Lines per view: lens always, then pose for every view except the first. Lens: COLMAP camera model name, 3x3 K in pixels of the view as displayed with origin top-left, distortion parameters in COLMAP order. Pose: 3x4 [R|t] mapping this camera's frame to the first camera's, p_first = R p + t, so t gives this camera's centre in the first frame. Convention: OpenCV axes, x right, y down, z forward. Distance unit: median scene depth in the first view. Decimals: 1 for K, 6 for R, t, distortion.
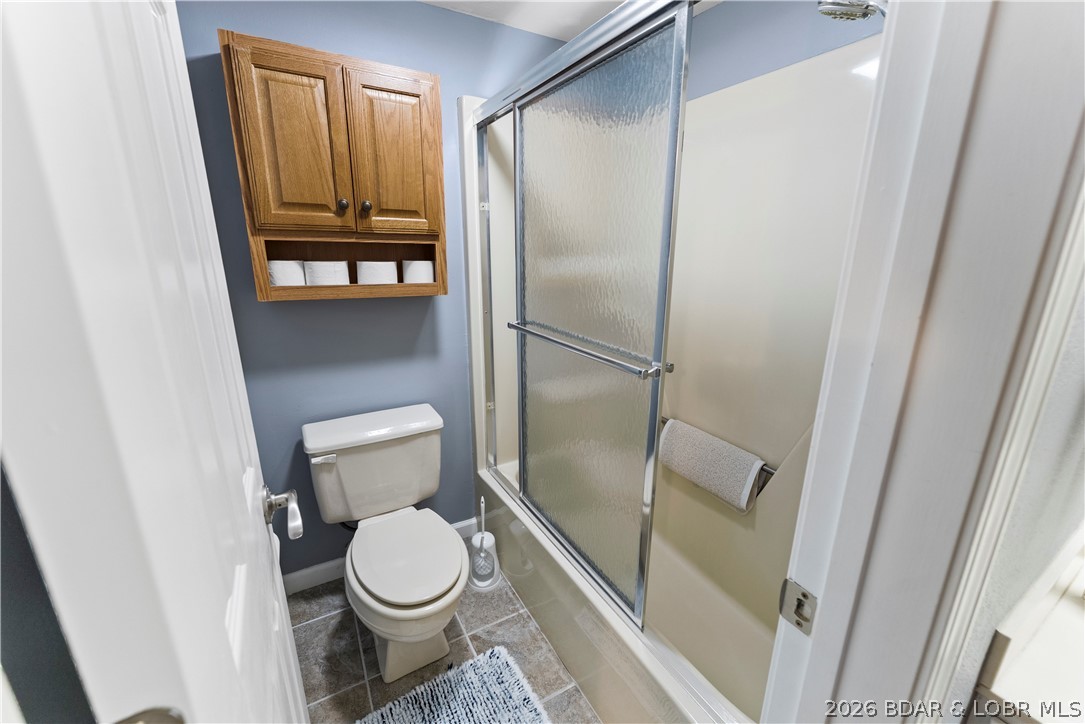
lens RADIAL K [[431.8, 0, 542.9], [0, 431.8, 364.5], [0, 0, 1]] dist [-0.000168, -0.000146]
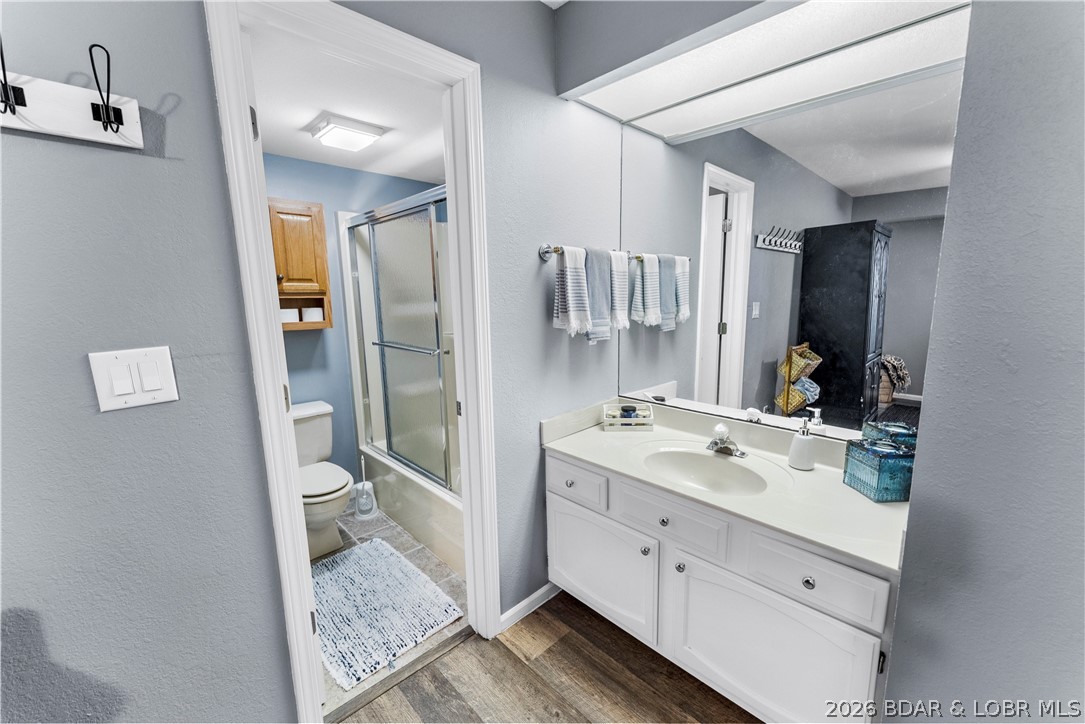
lens RADIAL K [[431.8, 0, 542.9], [0, 431.8, 364.5], [0, 0, 1]] dist [-0.000168, -0.000146]
pose [[0.968091, -0.060533, 0.243176, 0.147539], [0.084850, 0.992249, -0.090793, 0.198039], [-0.235796, 0.108530, 0.965723, -0.774609]]
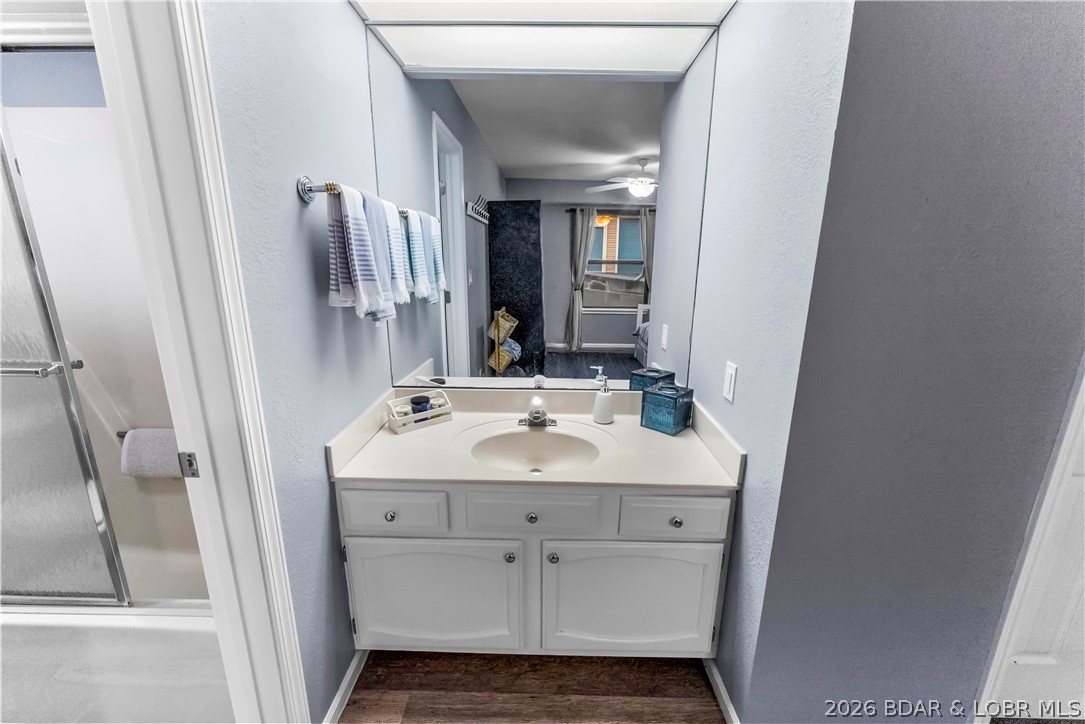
lens RADIAL K [[431.8, 0, 542.9], [0, 431.8, 364.5], [0, 0, 1]] dist [-0.000168, -0.000146]
pose [[0.510555, -0.205404, 0.834951, -0.017284], [0.220620, 0.969833, 0.103682, 0.102898], [-0.831060, 0.131271, 0.540469, -0.402122]]
